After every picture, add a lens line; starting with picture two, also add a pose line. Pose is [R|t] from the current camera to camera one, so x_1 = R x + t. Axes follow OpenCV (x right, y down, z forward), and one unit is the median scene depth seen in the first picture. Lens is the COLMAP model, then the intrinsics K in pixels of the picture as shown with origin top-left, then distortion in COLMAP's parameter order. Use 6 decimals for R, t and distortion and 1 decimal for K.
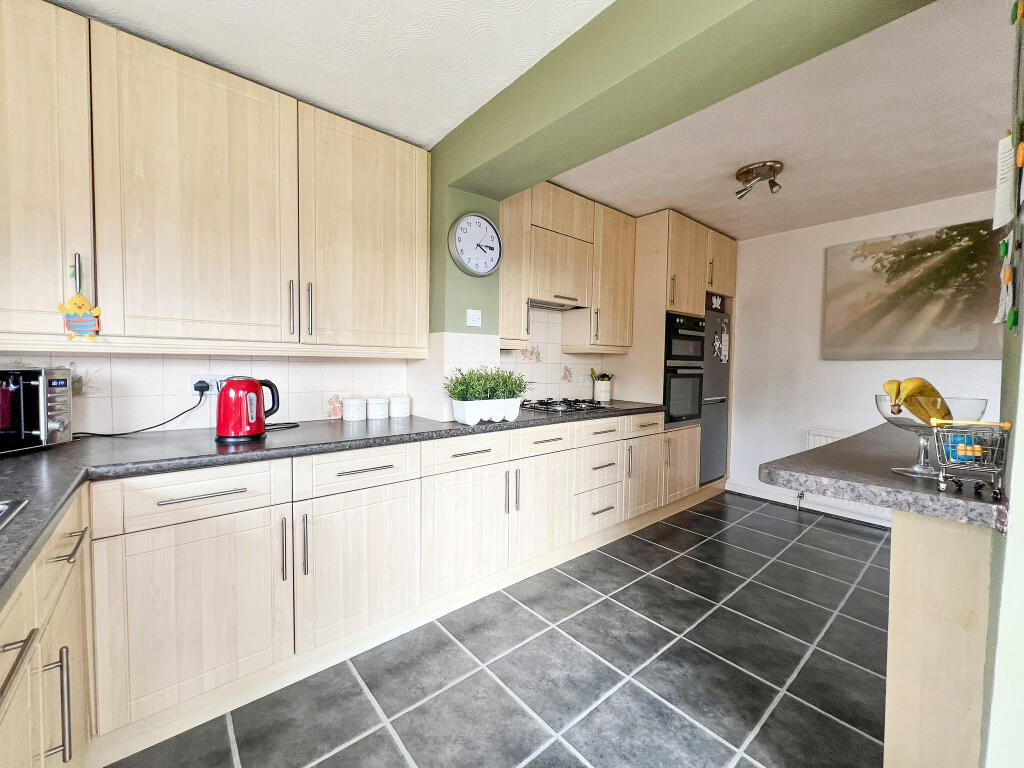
lens RADIAL K [[410.5, 0, 511.4], [0, 410.5, 381.0], [0, 0, 1]] dist [-0.001319, 0.000482]
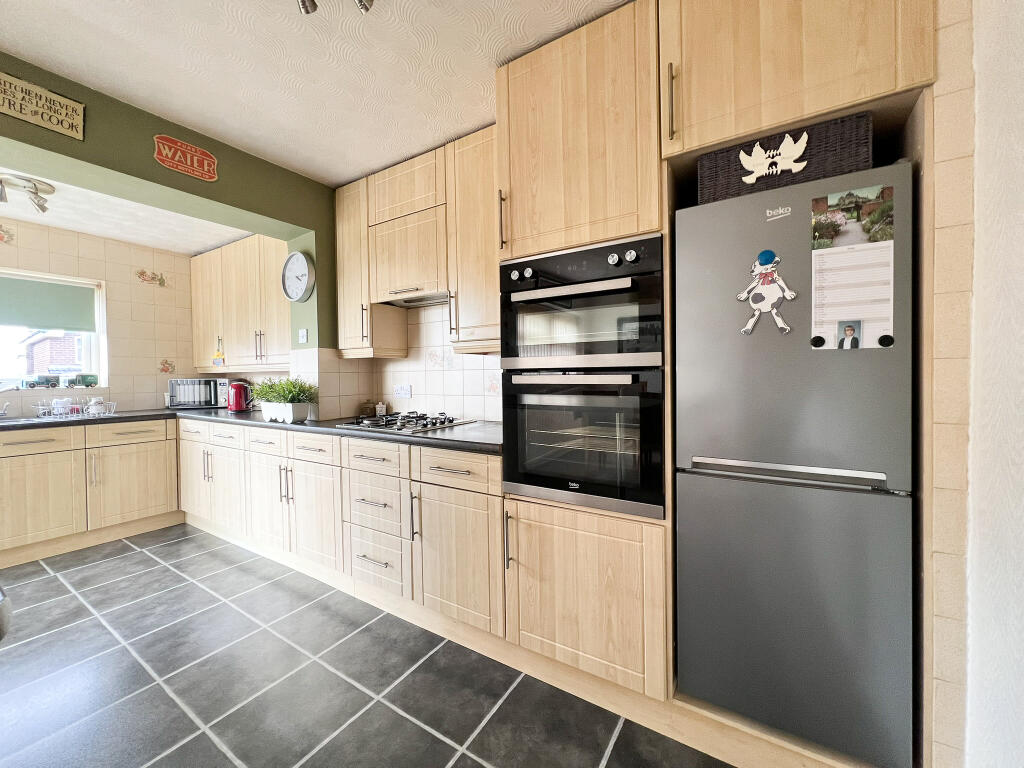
lens RADIAL K [[410.5, 0, 511.4], [0, 410.5, 381.0], [0, 0, 1]] dist [-0.001319, 0.000482]
pose [[0.299268, 0.001259, -0.954168, 1.294118], [-0.023890, 0.999696, -0.006174, -0.028070], [0.953870, 0.024643, 0.299207, 1.263621]]
